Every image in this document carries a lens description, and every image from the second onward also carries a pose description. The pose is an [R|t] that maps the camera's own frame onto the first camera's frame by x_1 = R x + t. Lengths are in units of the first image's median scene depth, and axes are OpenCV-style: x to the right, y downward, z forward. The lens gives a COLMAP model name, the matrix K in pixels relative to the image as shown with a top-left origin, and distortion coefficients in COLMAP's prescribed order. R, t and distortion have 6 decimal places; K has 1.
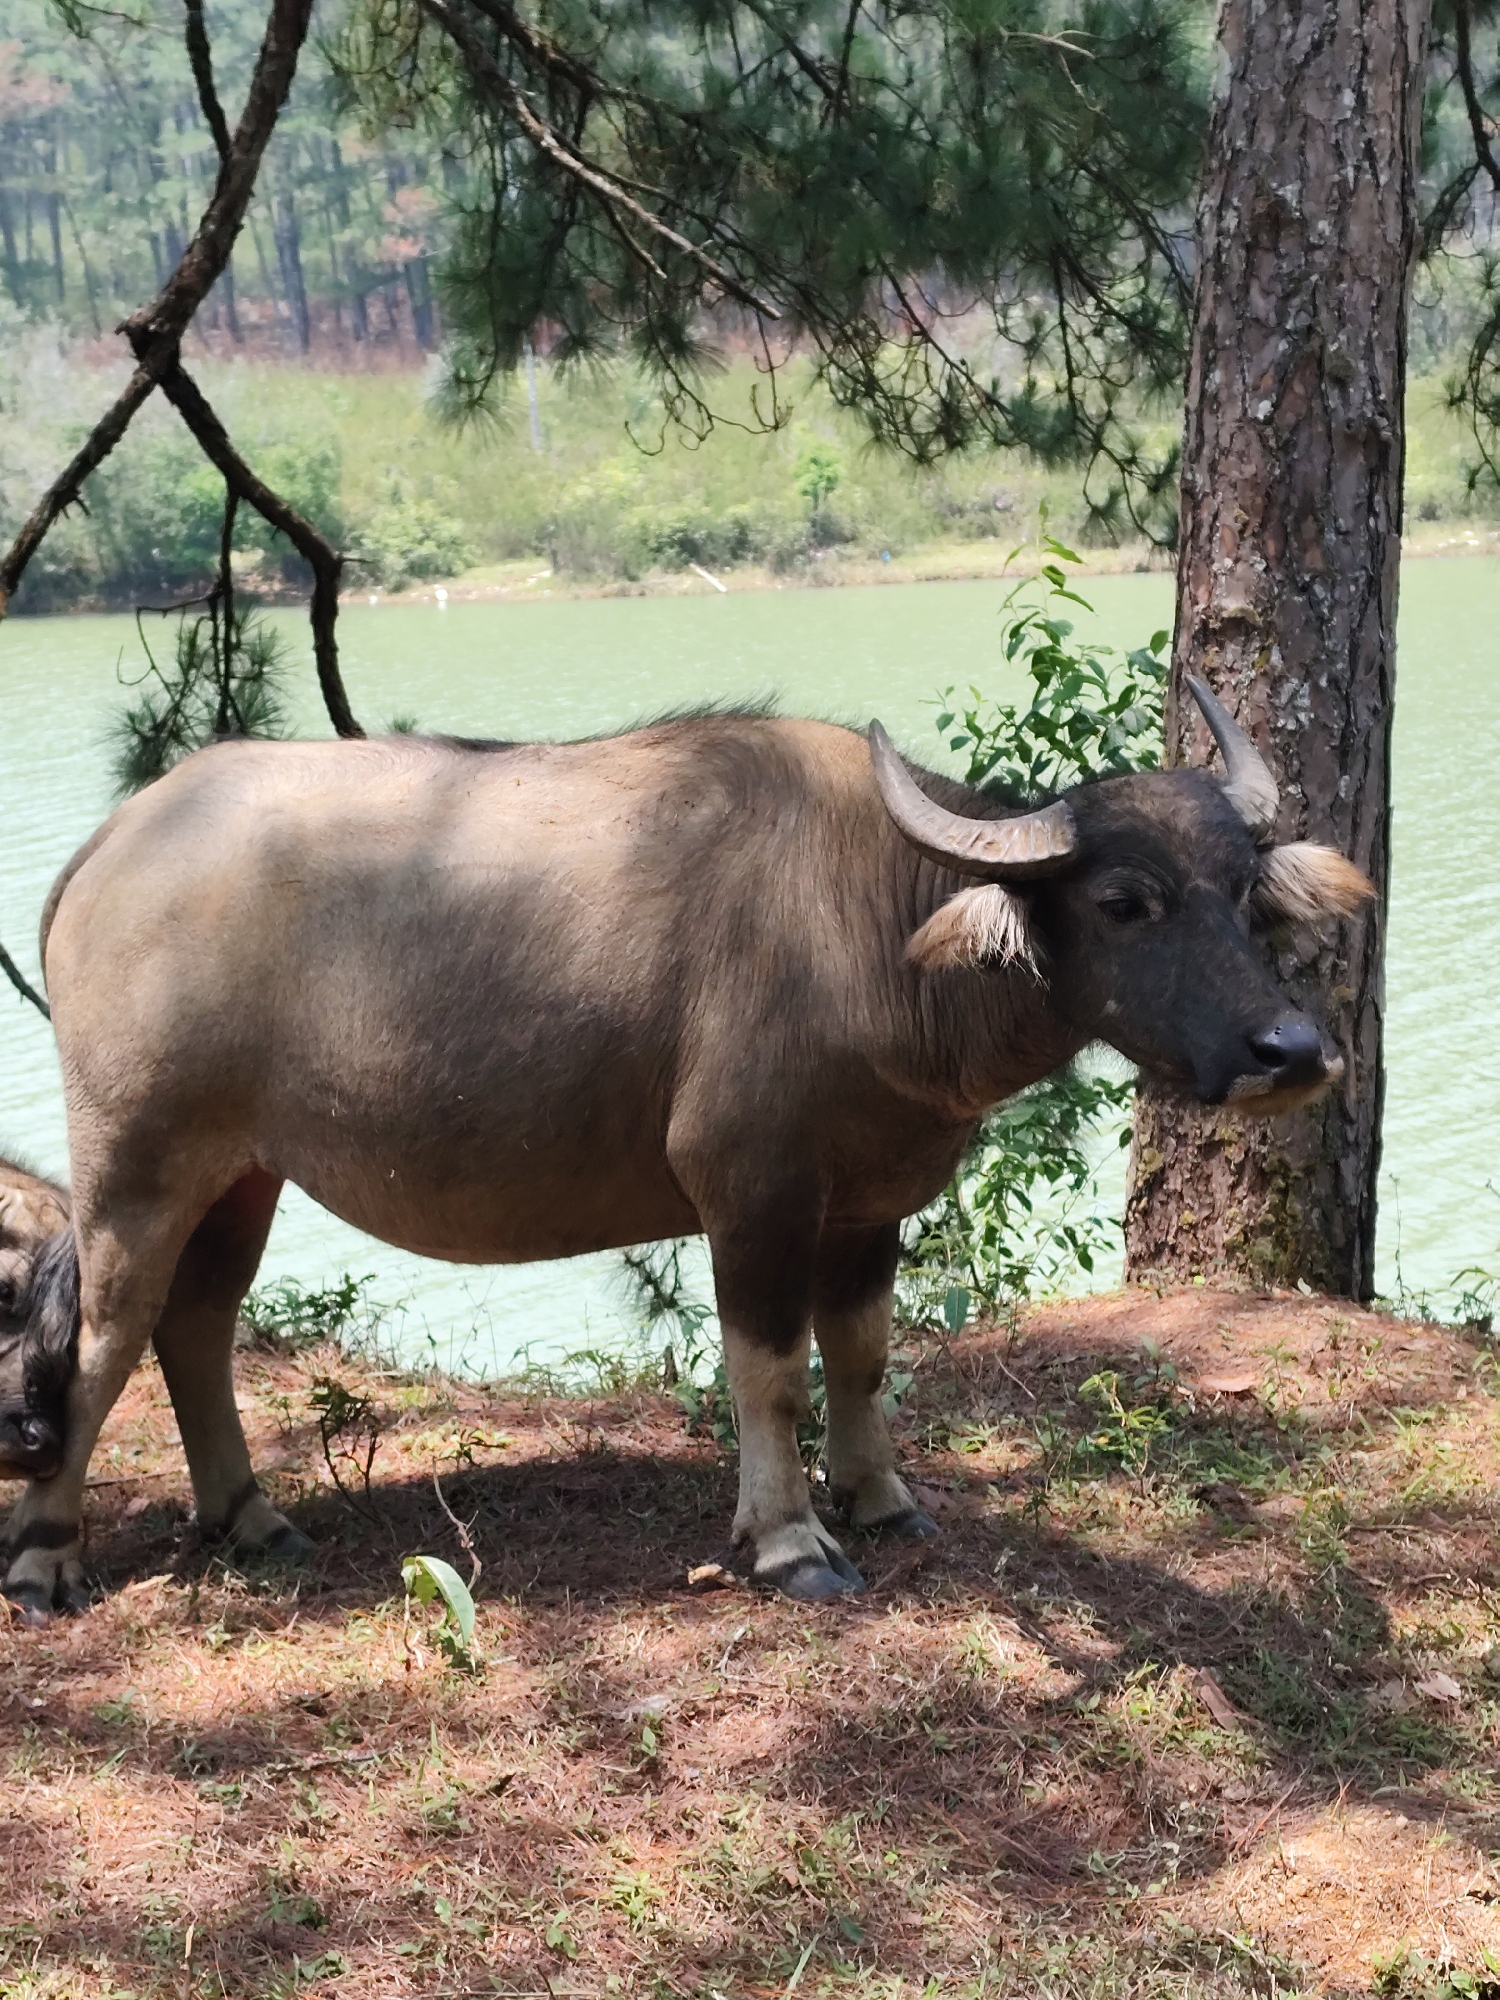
lens RADIAL K [[3919.6, 0, 750.0], [0, 3919.6, 1000.0], [0, 0, 1]] dist [-0.057160, -0.021154]
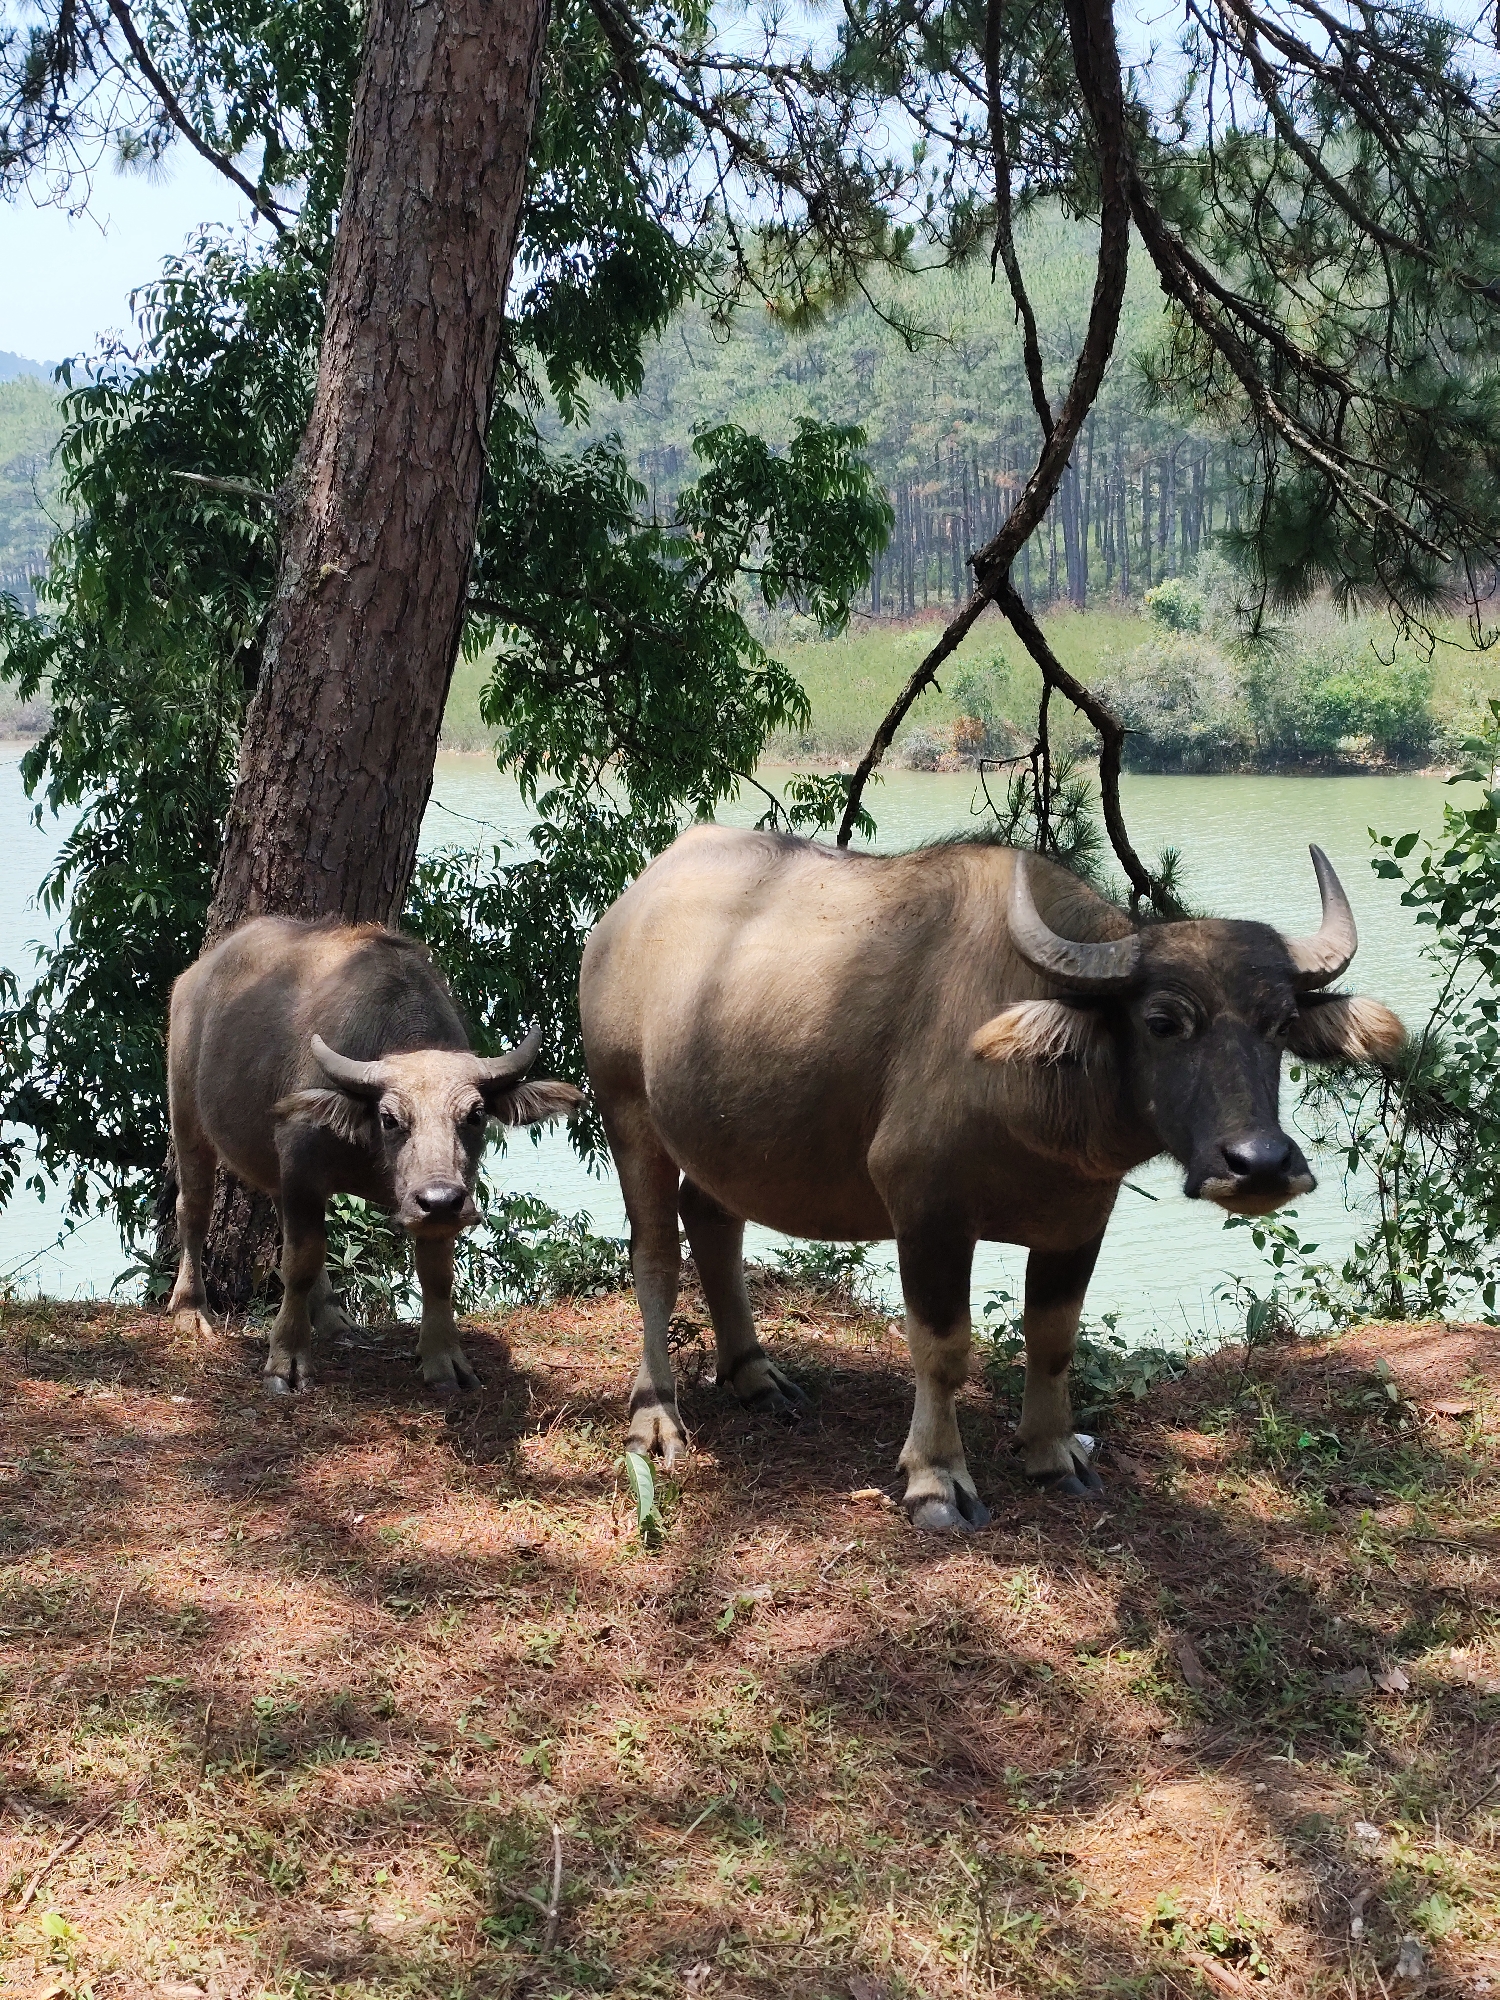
lens RADIAL K [[2671.9, 0, 750.0], [0, 2671.9, 1000.0], [0, 0, 1]] dist [-0.018156, -0.072622]
pose [[0.925616, 0.075742, -0.370808, 0.133476], [-0.081188, 0.996698, 0.000924, -0.007826], [0.369654, 0.029250, 0.928709, 0.077656]]
